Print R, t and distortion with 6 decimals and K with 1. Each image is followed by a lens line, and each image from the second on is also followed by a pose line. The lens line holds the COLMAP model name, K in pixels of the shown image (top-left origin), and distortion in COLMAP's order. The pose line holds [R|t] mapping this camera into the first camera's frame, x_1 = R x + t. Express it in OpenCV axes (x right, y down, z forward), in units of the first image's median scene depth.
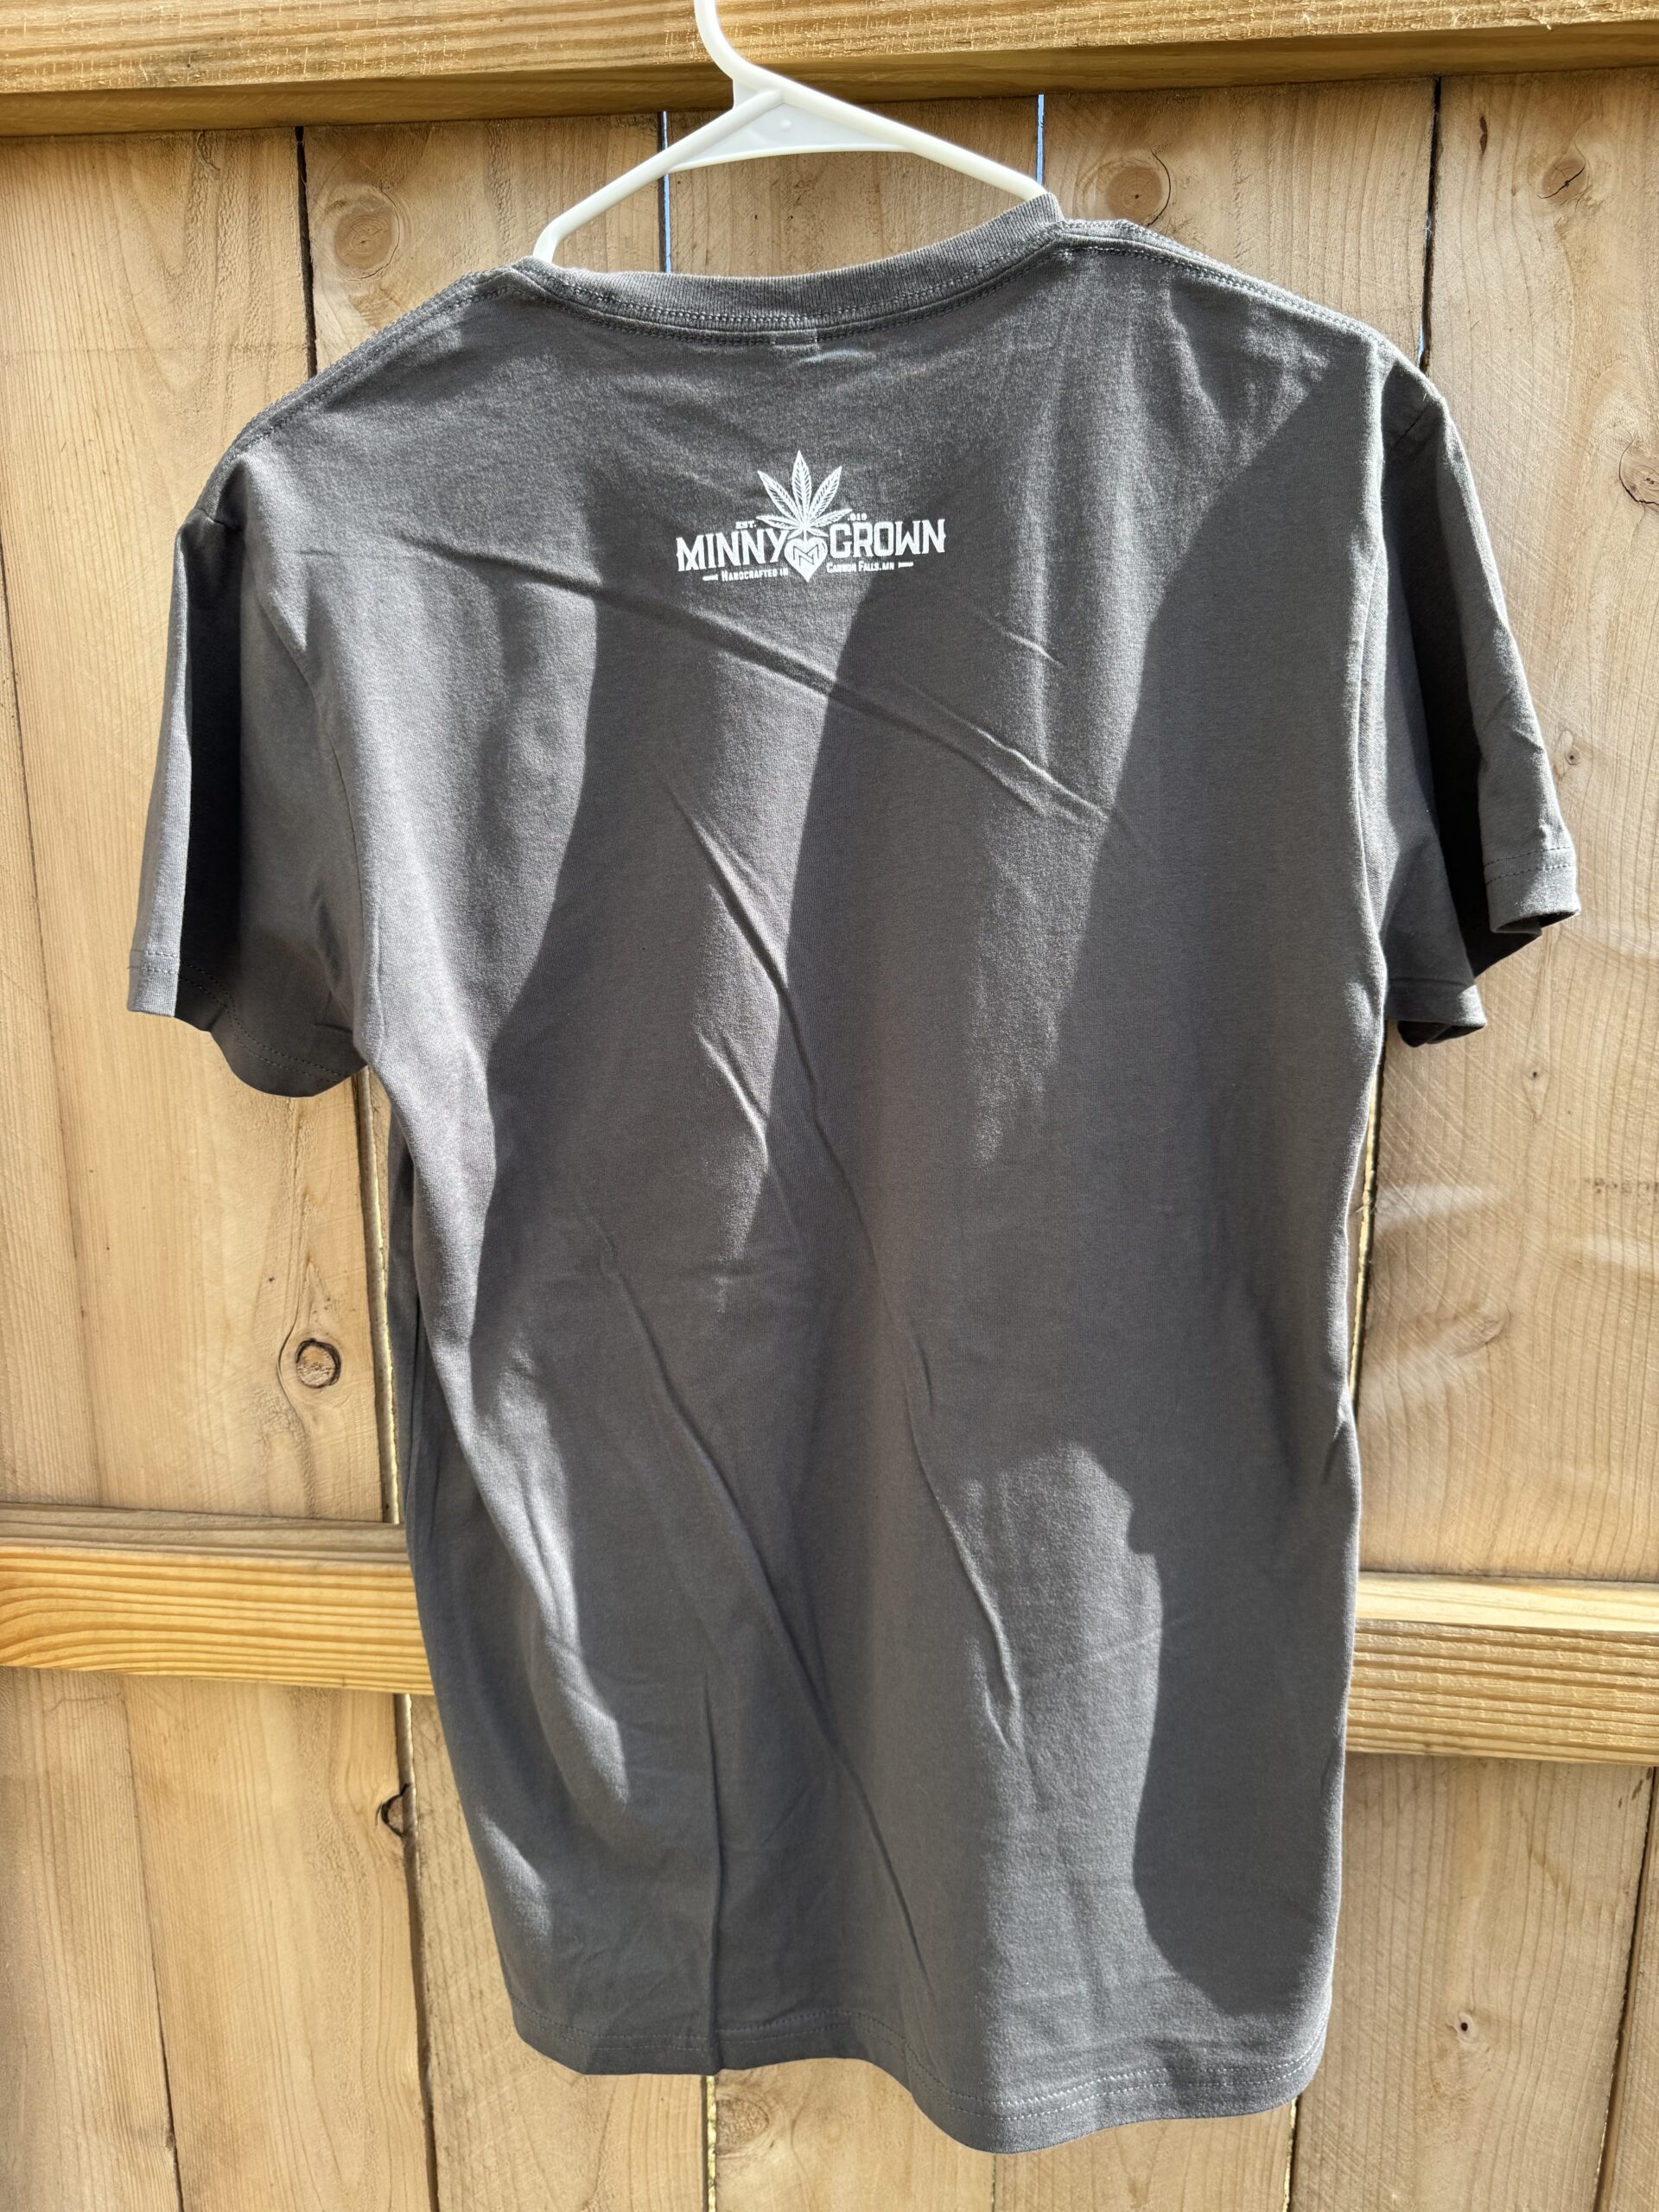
lens RADIAL K [[1670.9, 0, 813.2], [0, 1670.9, 1109.9], [0, 0, 1]] dist [-0.013450, 0.000484]
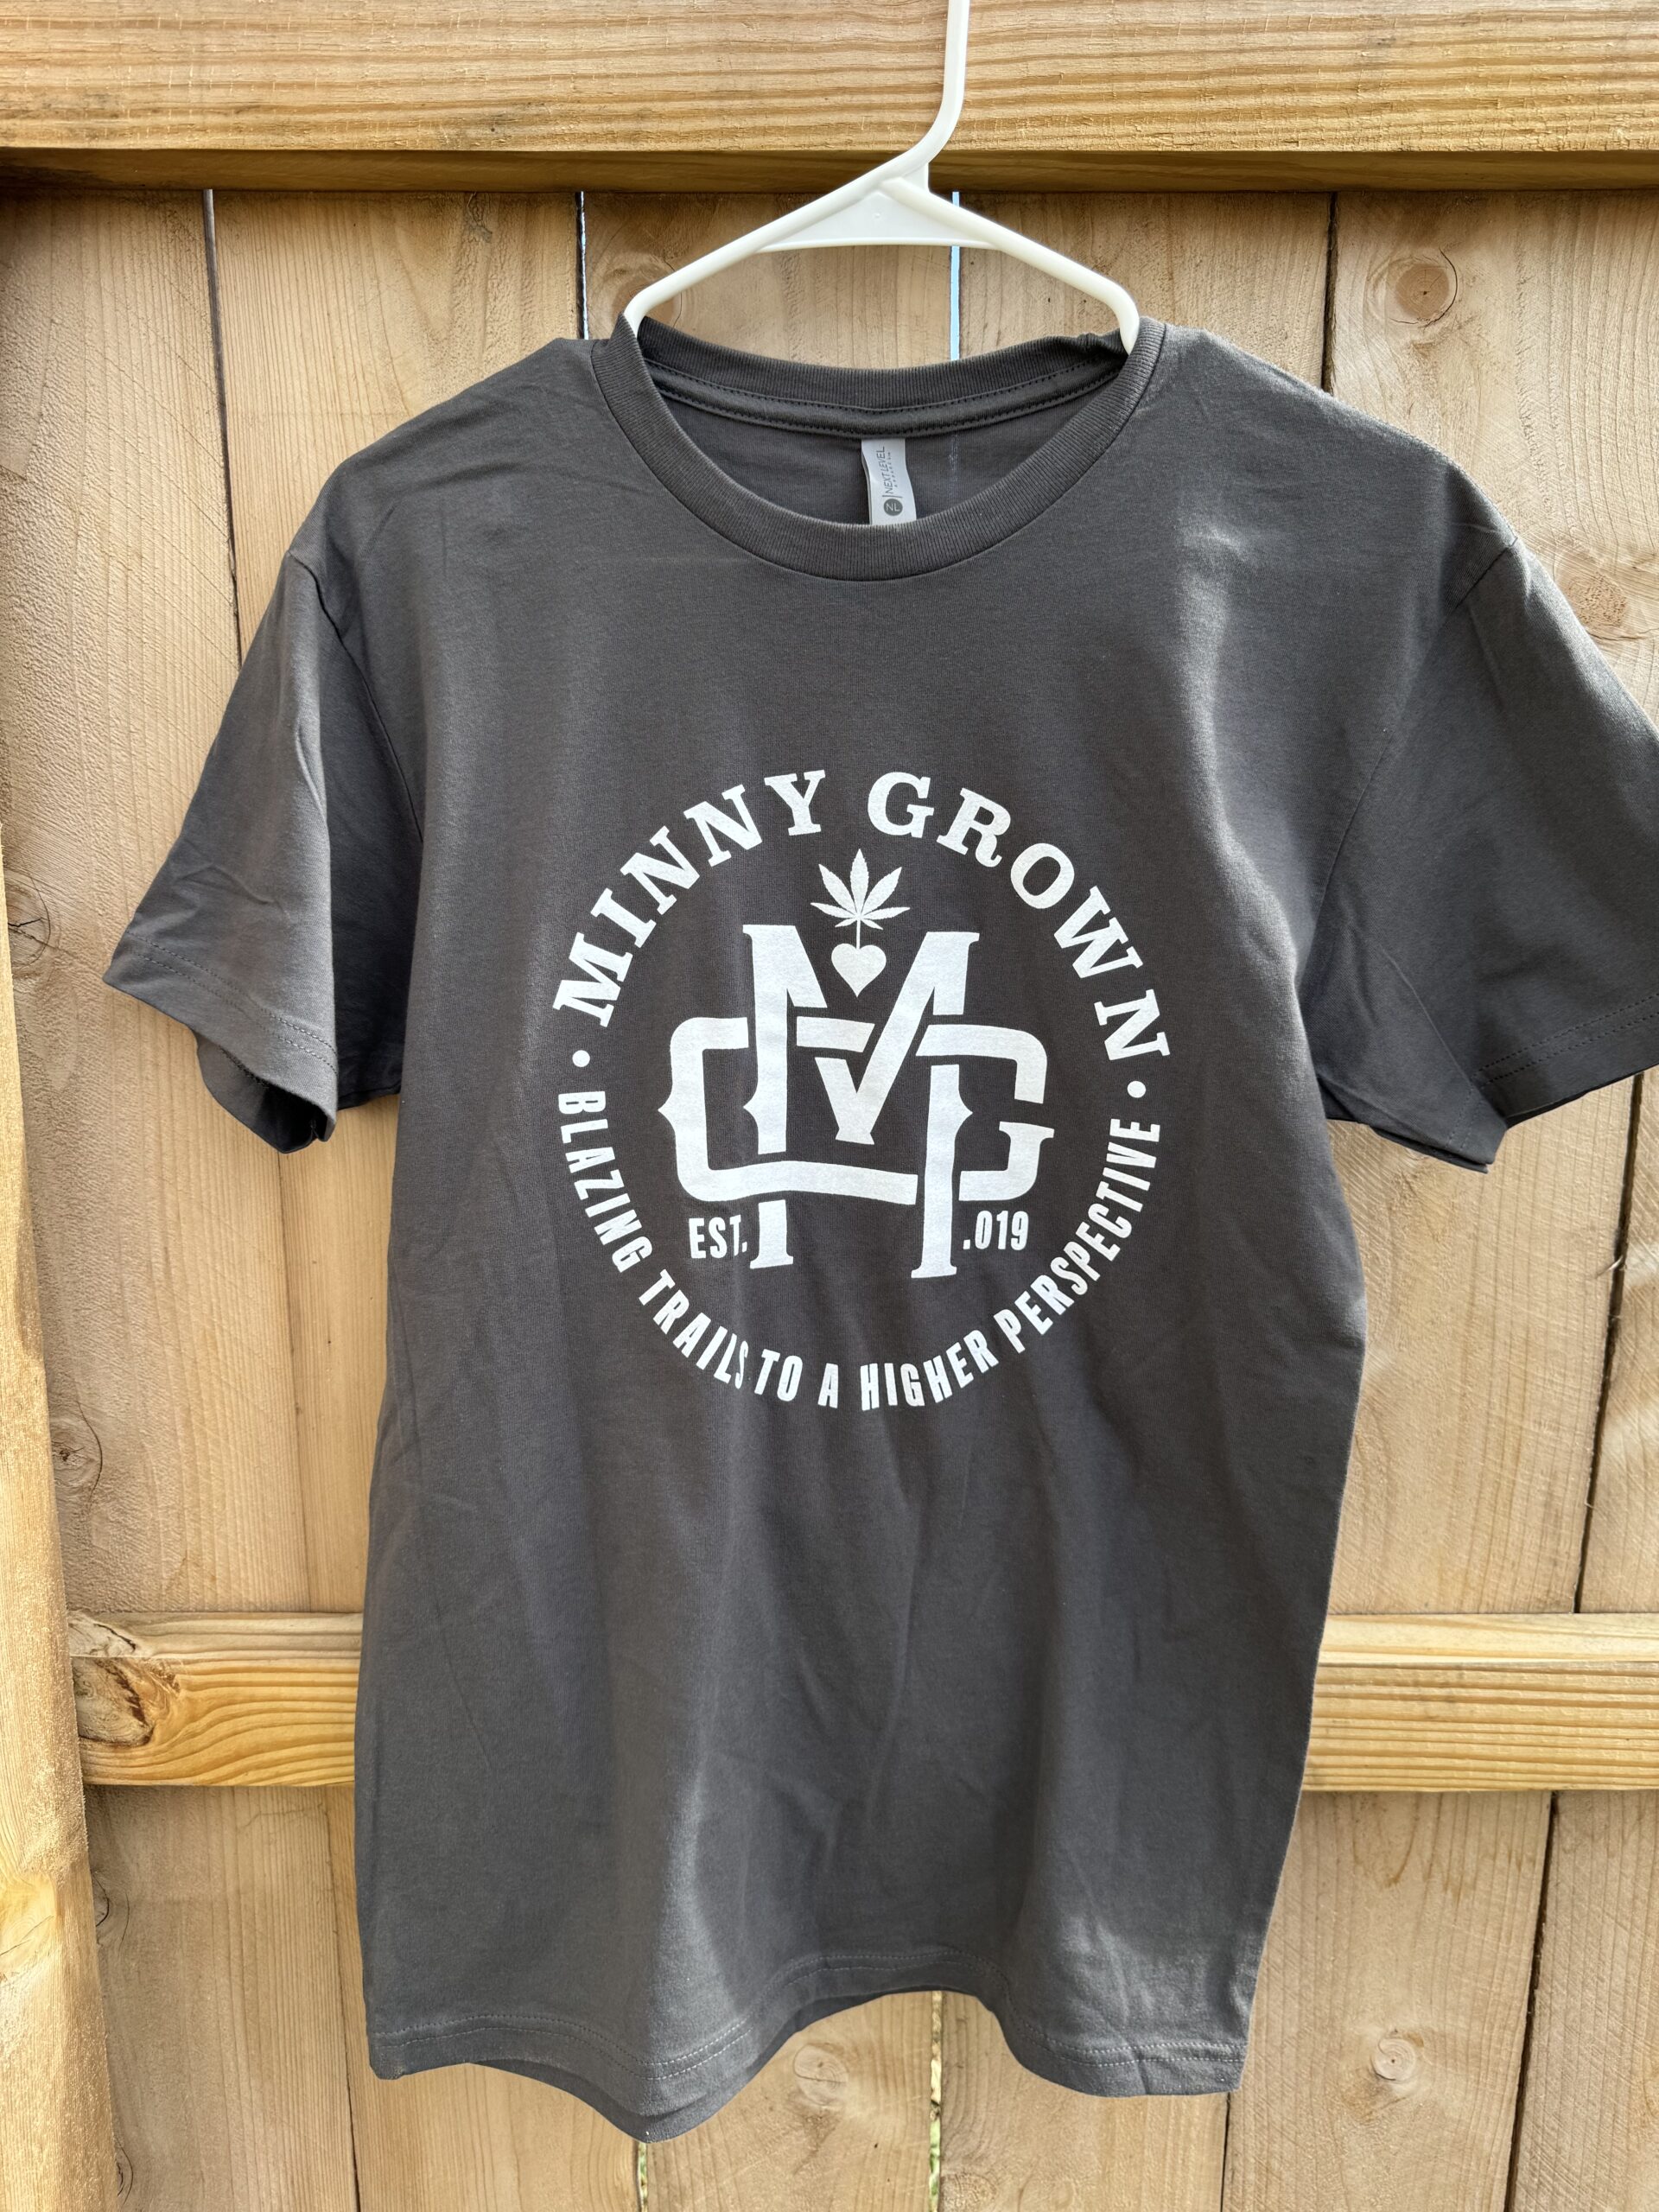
lens RADIAL K [[1670.9, 0, 809.7], [0, 1670.9, 1102.4], [0, 0, 1]] dist [-0.013450, 0.000484]
pose [[0.994624, -0.021609, 0.101275, -0.274811], [0.022539, 0.999714, -0.008047, -0.046057], [-0.101072, 0.010286, 0.994826, 0.021056]]
